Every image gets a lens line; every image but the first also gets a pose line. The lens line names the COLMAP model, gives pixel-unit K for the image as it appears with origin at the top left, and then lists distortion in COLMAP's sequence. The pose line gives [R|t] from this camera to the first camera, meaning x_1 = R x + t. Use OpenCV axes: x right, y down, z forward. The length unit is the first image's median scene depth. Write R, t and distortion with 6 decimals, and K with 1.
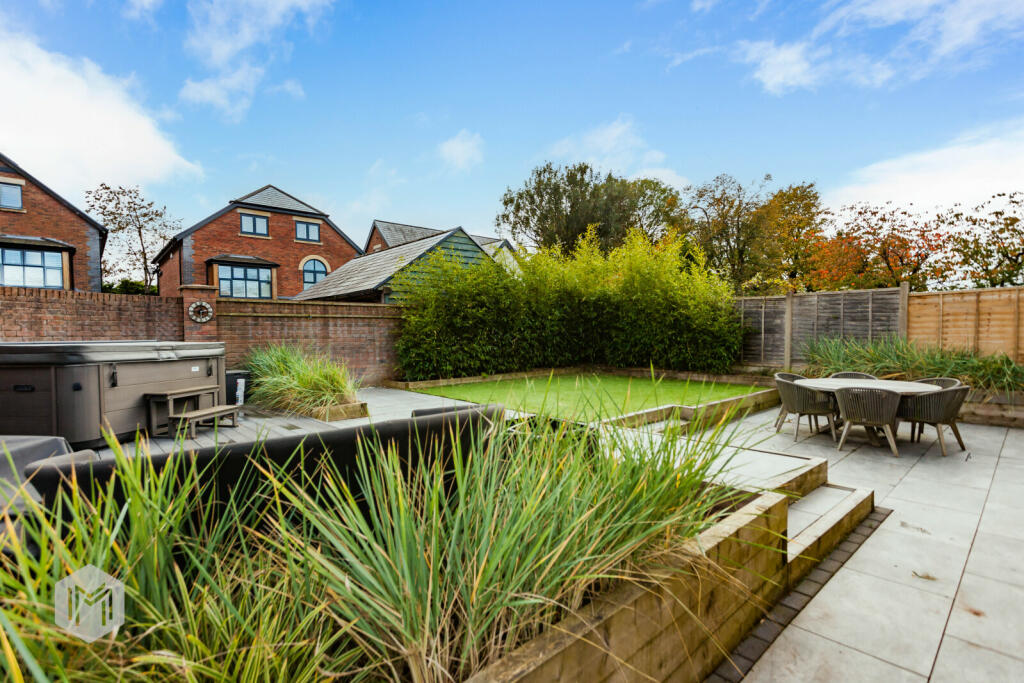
lens RADIAL K [[497.9, 0, 504.7], [0, 497.9, 345.0], [0, 0, 1]] dist [-0.005640, 0.000206]
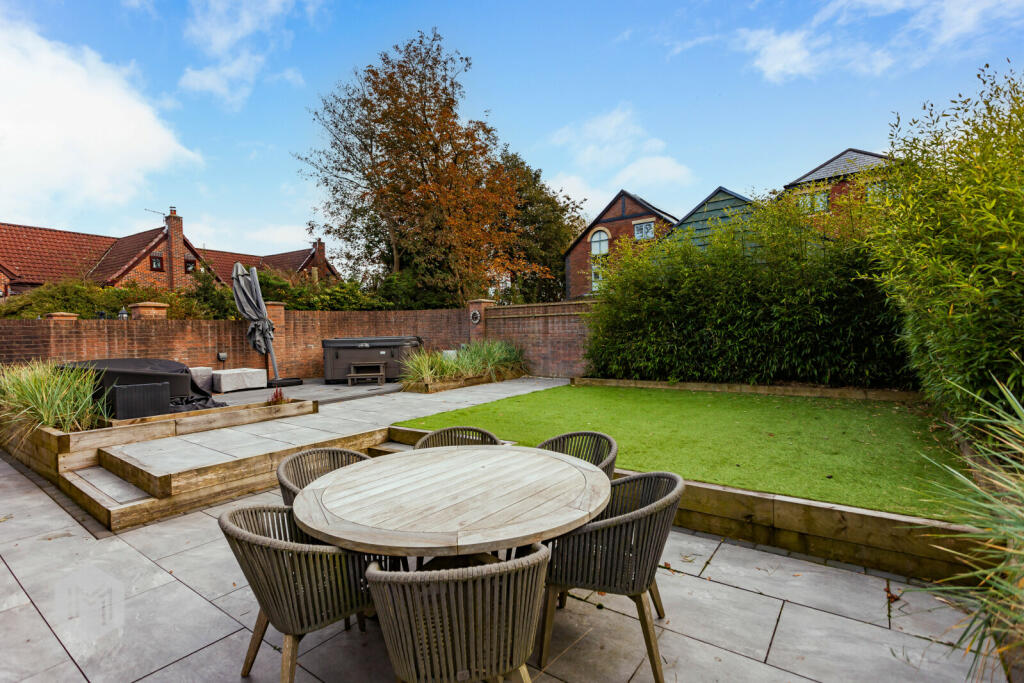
lens RADIAL K [[497.9, 0, 506.5], [0, 497.9, 340.6], [0, 0, 1]] dist [-0.005640, 0.000206]
pose [[0.164953, 0.027356, -0.985922, 0.826637], [0.002451, 0.999601, 0.028146, -0.031407], [0.986298, -0.007059, 0.164820, 0.729205]]
